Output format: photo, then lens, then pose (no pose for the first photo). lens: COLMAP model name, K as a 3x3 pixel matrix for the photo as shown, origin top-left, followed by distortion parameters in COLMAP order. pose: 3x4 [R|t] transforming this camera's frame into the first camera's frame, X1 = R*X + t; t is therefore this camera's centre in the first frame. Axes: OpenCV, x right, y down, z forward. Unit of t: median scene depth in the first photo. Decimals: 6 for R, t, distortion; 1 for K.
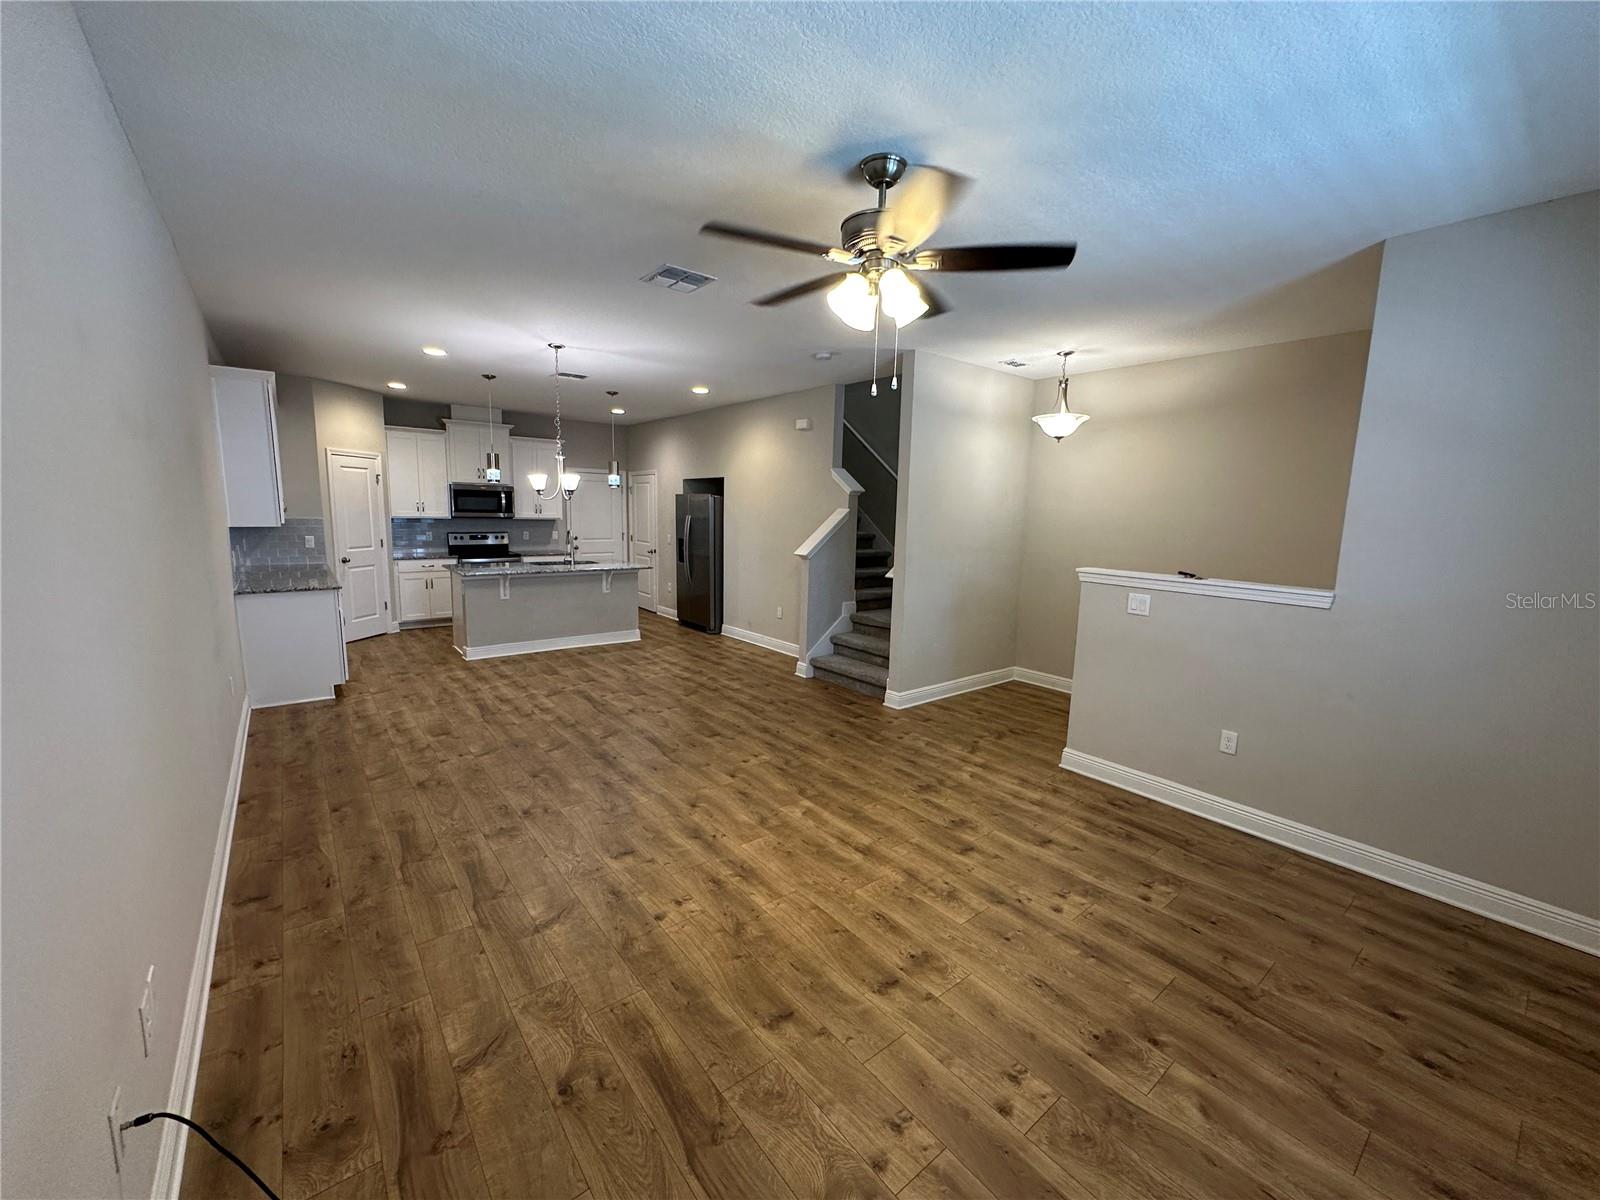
lens RADIAL K [[635.0, 0, 800.0], [0, 635.0, 600.0], [0, 0, 1]] dist [-0.001874, 0.000131]
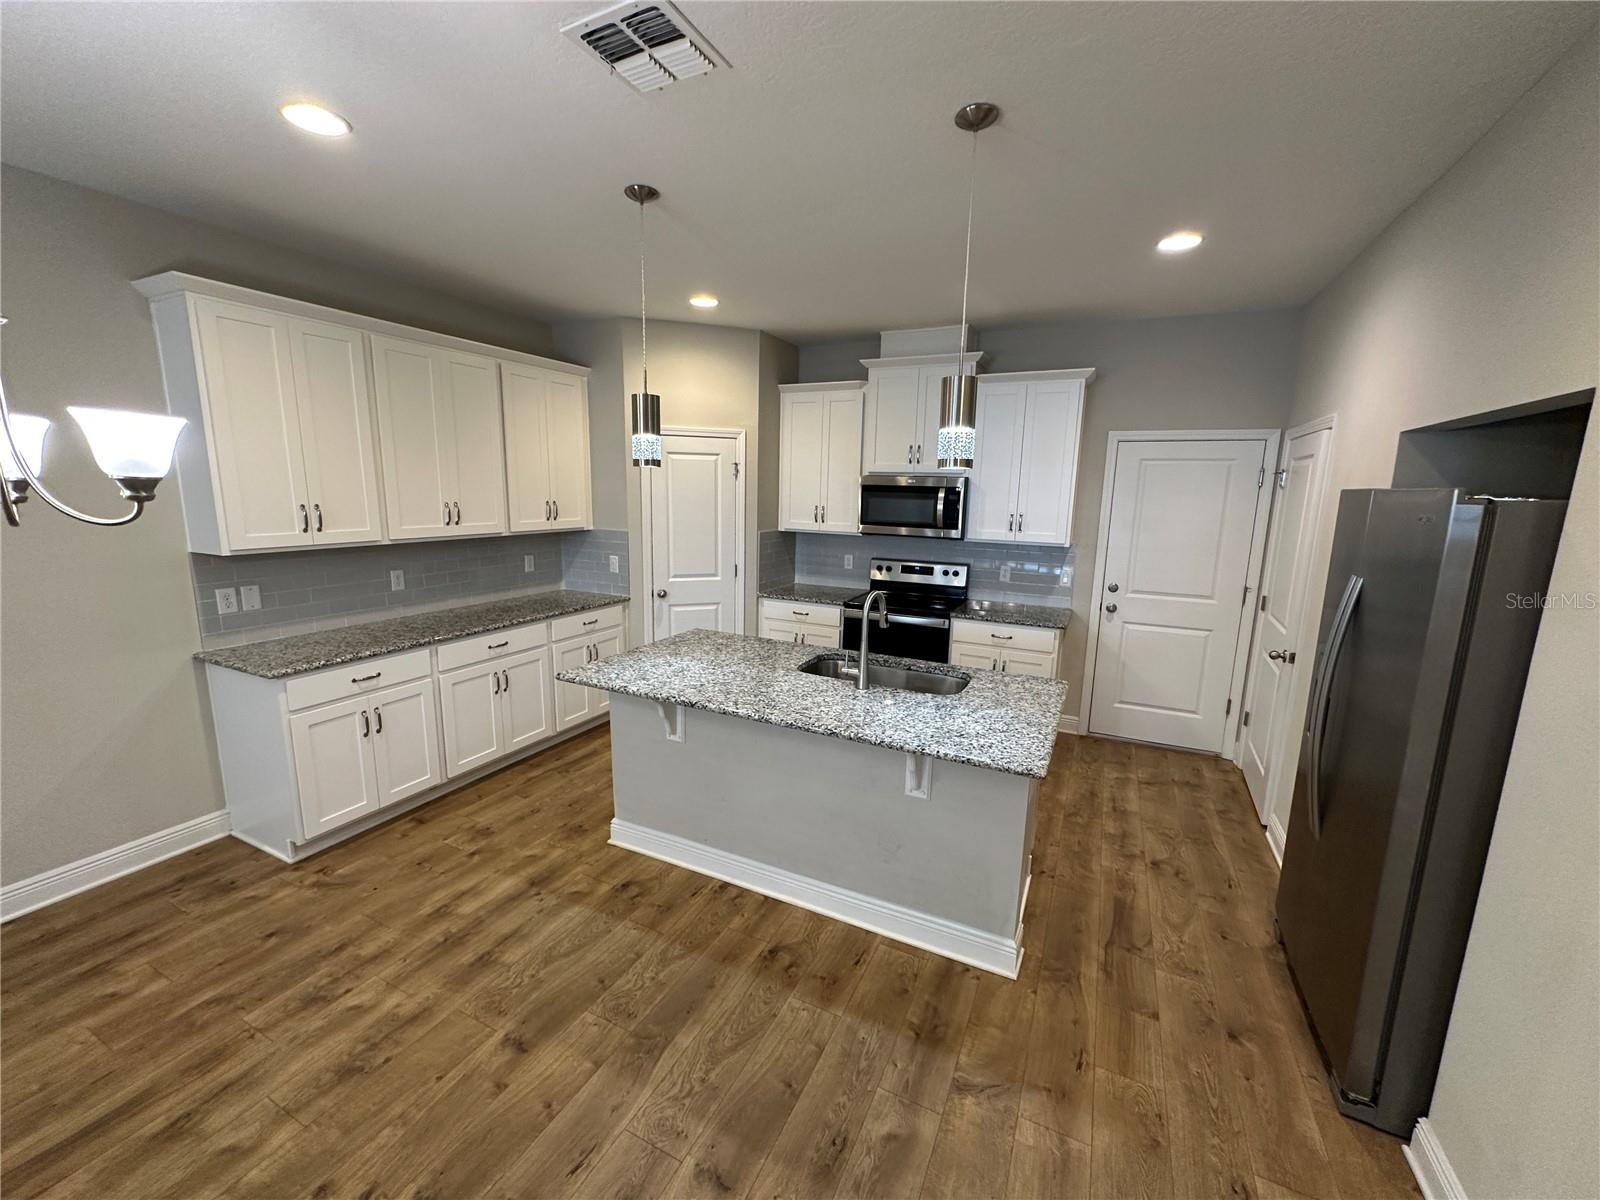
lens RADIAL K [[641.9, 0, 800.0], [0, 641.9, 600.0], [0, 0, 1]] dist [-0.001192, 0.000420]
pose [[0.428292, 0.144042, -0.892086, -0.082018], [-0.140455, 0.985827, 0.091745, -0.208797], [0.892658, 0.086005, 0.442453, 1.254603]]
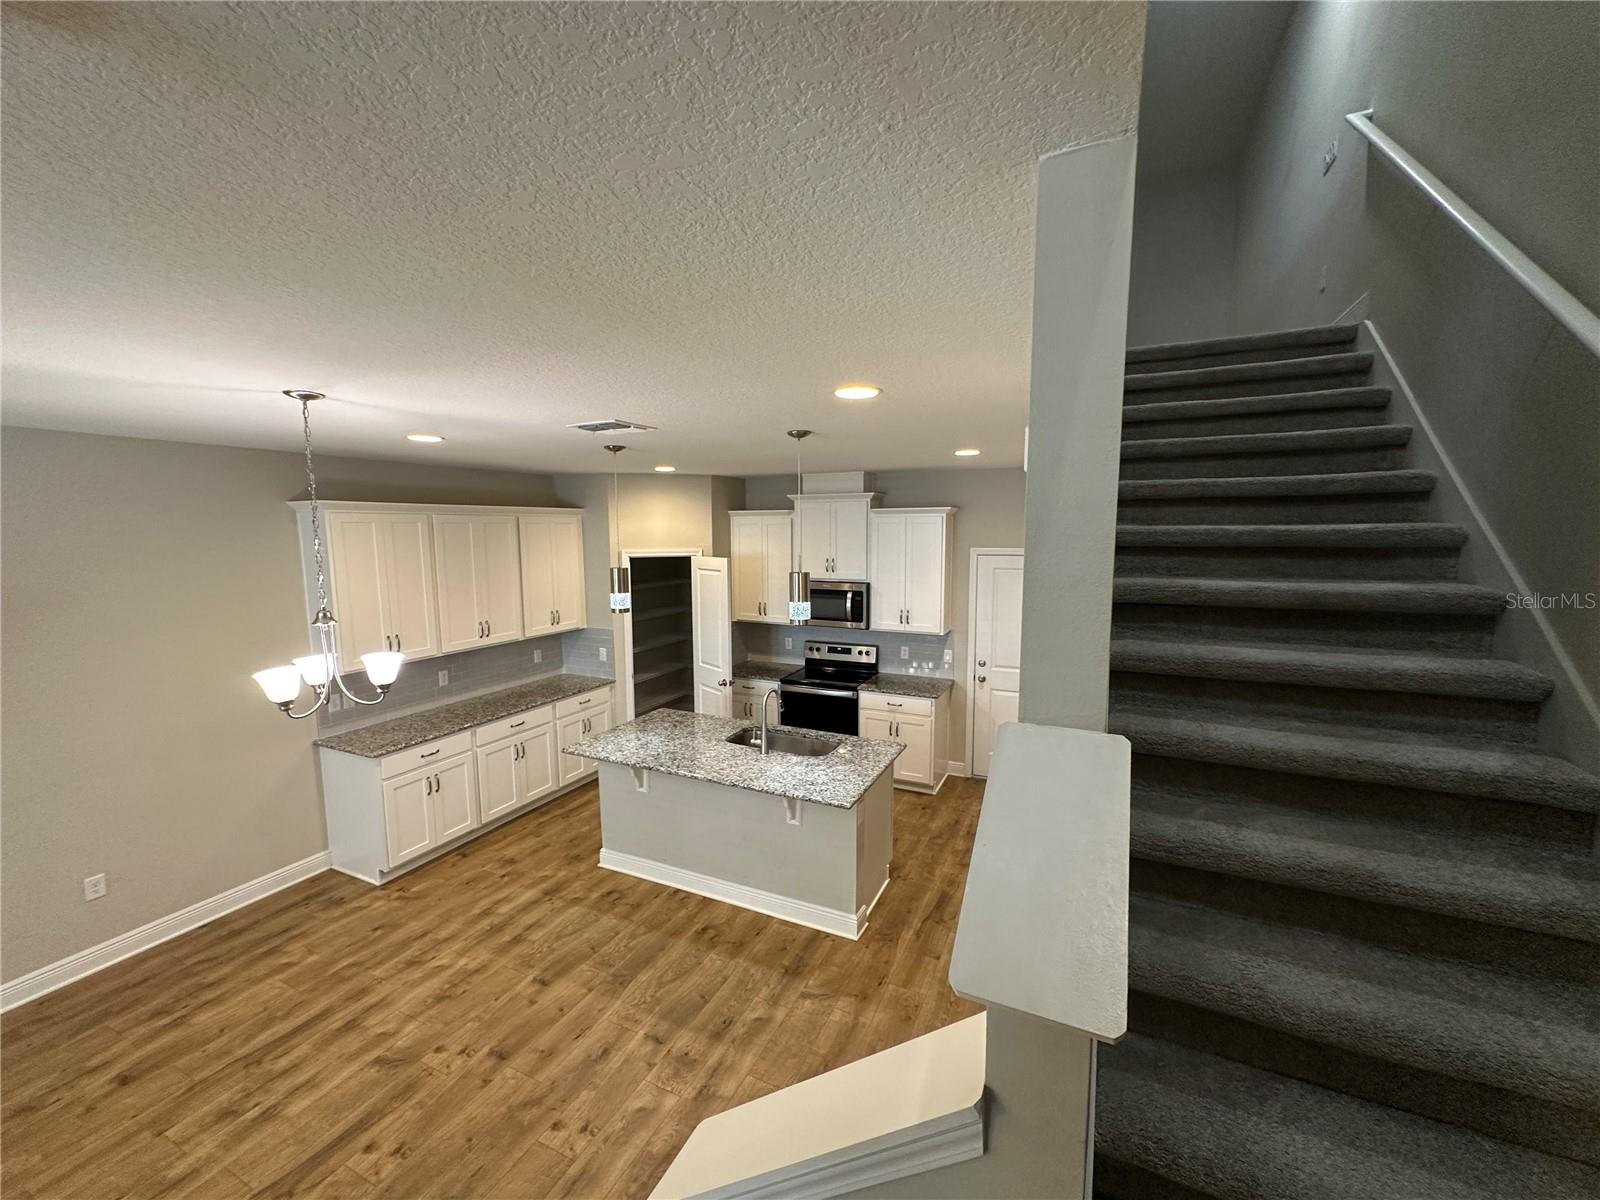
lens RADIAL K [[641.9, 0, 800.0], [0, 641.9, 600.0], [0, 0, 1]] dist [-0.001192, 0.000420]
pose [[0.437452, 0.074215, -0.896174, 0.228652], [-0.113978, 0.993127, 0.026607, -0.321601], [0.891989, 0.090505, 0.442904, 1.203410]]
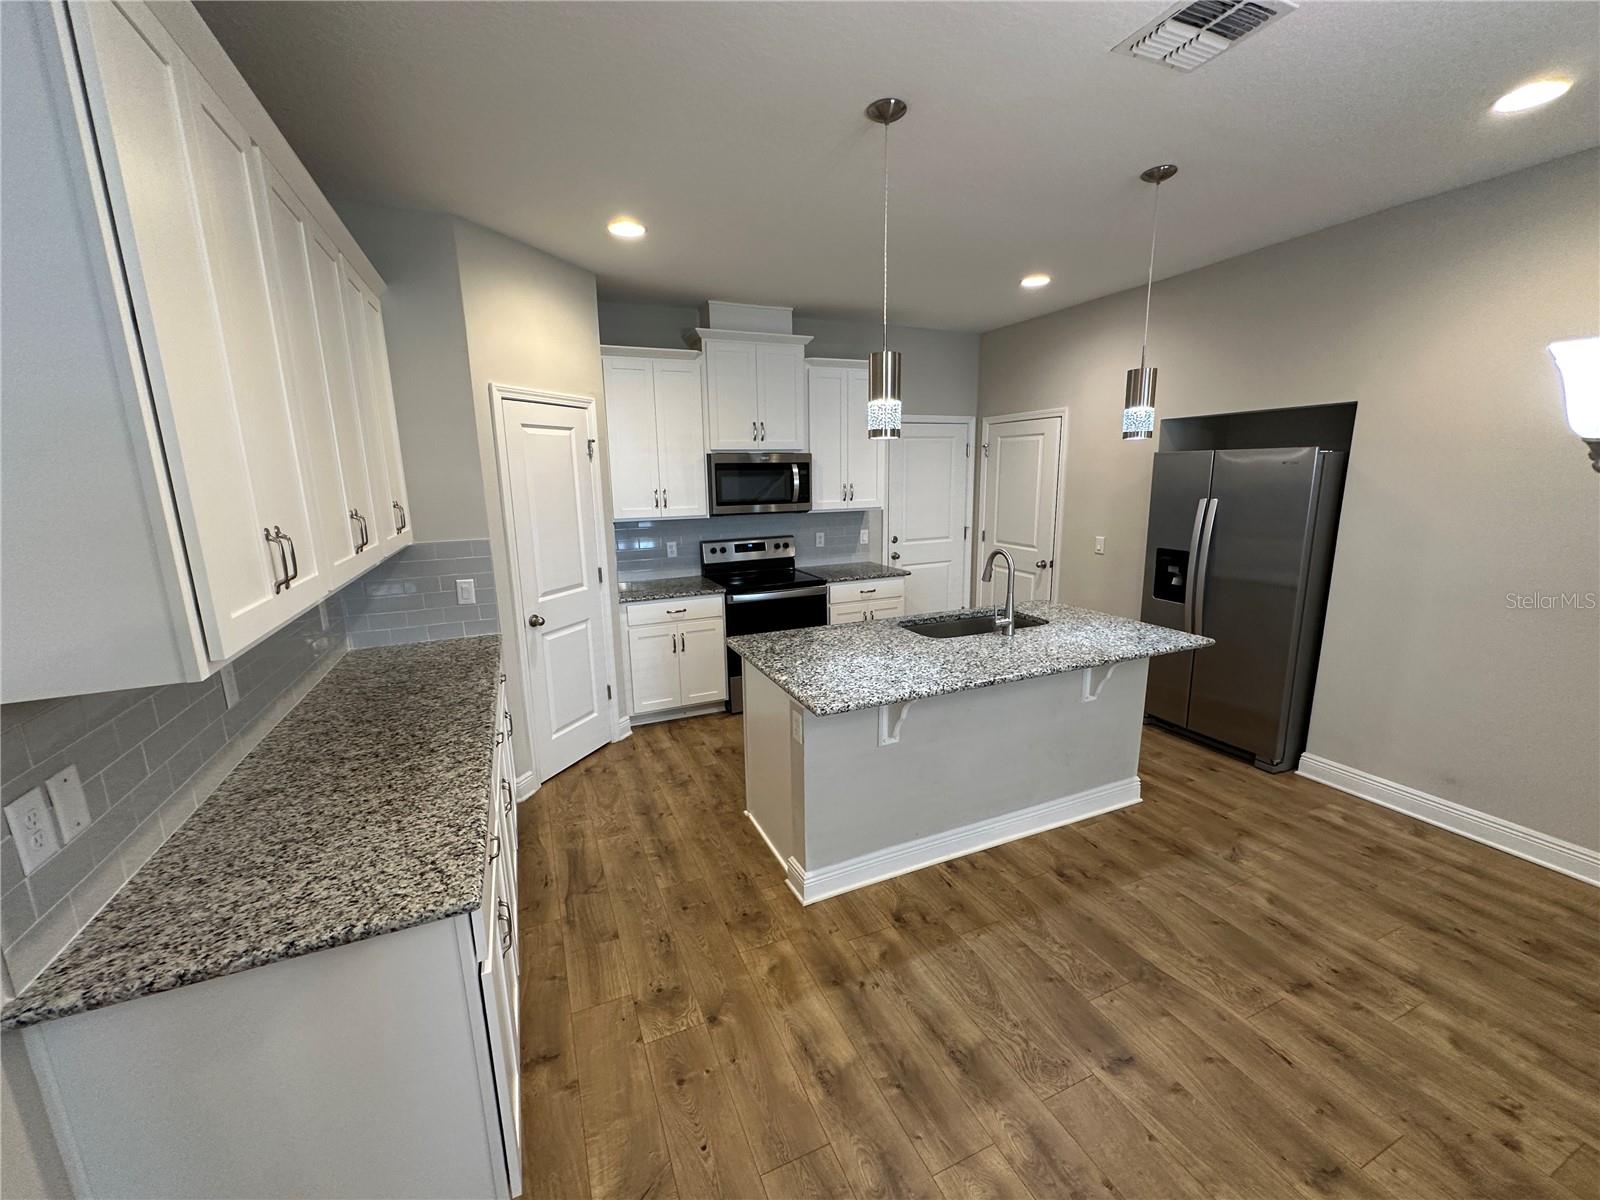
lens RADIAL K [[638.2, 0, 800.0], [0, 638.2, 600.0], [0, 0, 1]] dist [-0.001598, 0.000340]
pose [[0.965191, 0.010702, -0.261326, -0.596881], [0.003820, 0.998479, 0.054999, -0.157890], [0.261517, -0.054083, 0.963682, 0.882654]]
